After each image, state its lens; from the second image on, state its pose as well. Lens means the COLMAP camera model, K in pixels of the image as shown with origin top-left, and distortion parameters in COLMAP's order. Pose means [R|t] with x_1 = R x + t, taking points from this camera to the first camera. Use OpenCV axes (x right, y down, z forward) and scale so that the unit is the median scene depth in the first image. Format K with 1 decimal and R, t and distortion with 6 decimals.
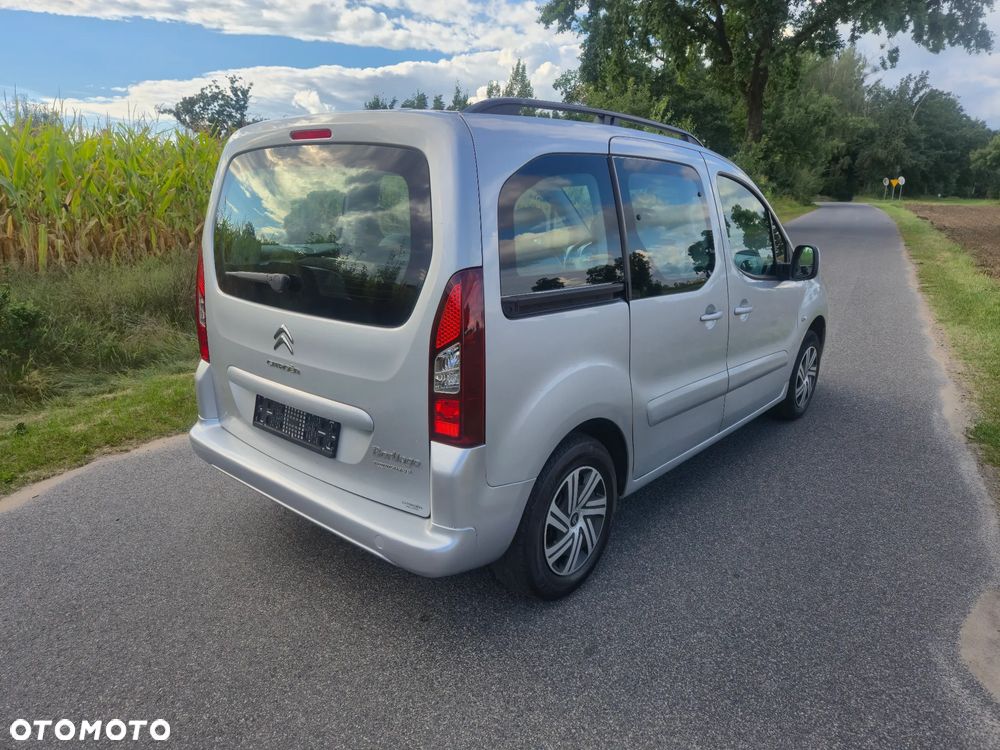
lens RADIAL K [[671.8, 0, 496.7], [0, 671.8, 368.2], [0, 0, 1]] dist [0.045917, -0.044464]
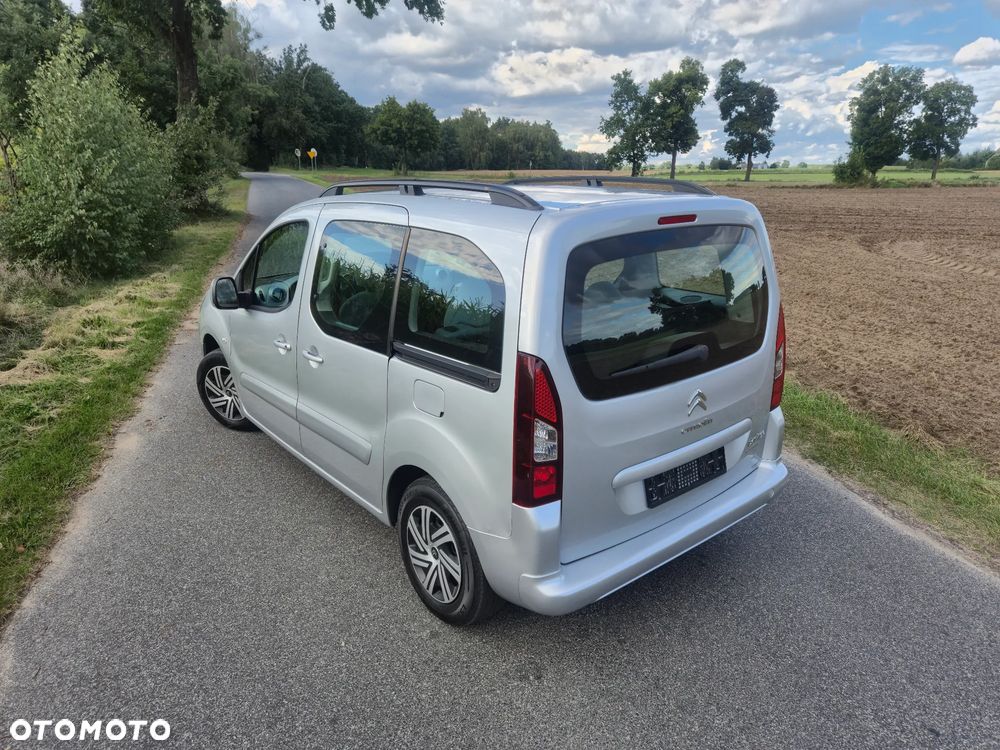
lens RADIAL K [[677.3, 0, 506.2], [0, 677.3, 364.3], [0, 0, 1]] dist [0.047741, -0.043388]
pose [[0.682809, -0.201054, 0.702388, 0.164791], [0.172466, 0.978576, 0.112452, -0.469377], [-0.709949, 0.044354, 0.702855, 1.409220]]
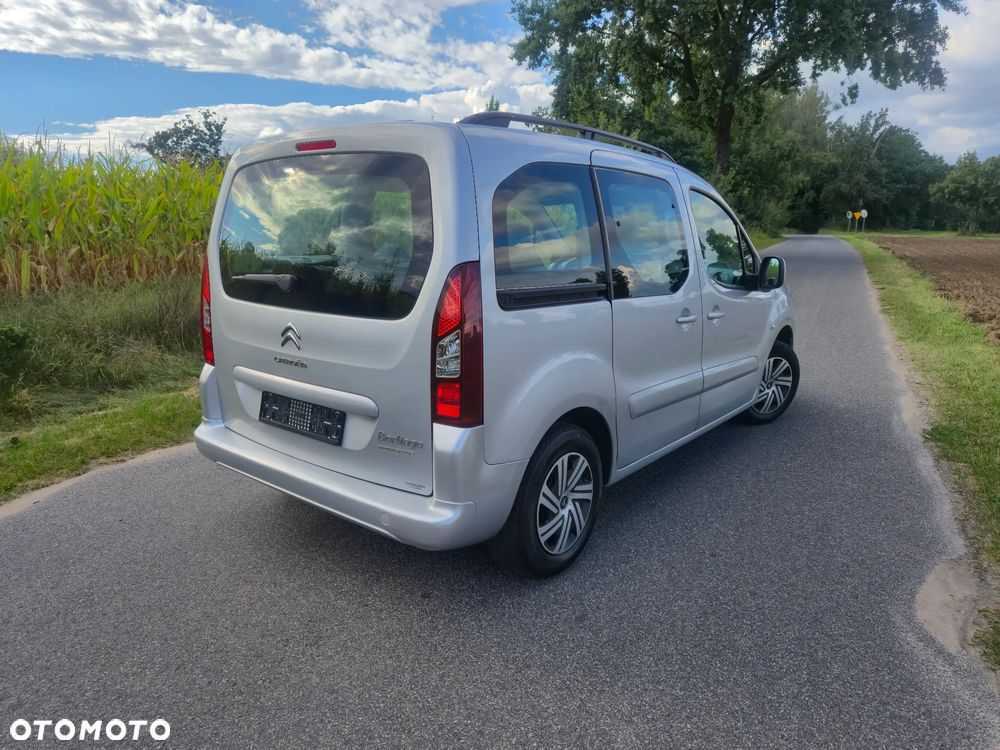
lens RADIAL K [[671.8, 0, 498.4], [0, 671.8, 382.4], [0, 0, 1]] dist [0.045917, -0.044464]
pose [[0.999247, -0.011617, 0.037023, -0.014823], [0.012652, 0.999533, -0.027826, 0.035267], [-0.036683, 0.028273, 0.998927, -0.042905]]
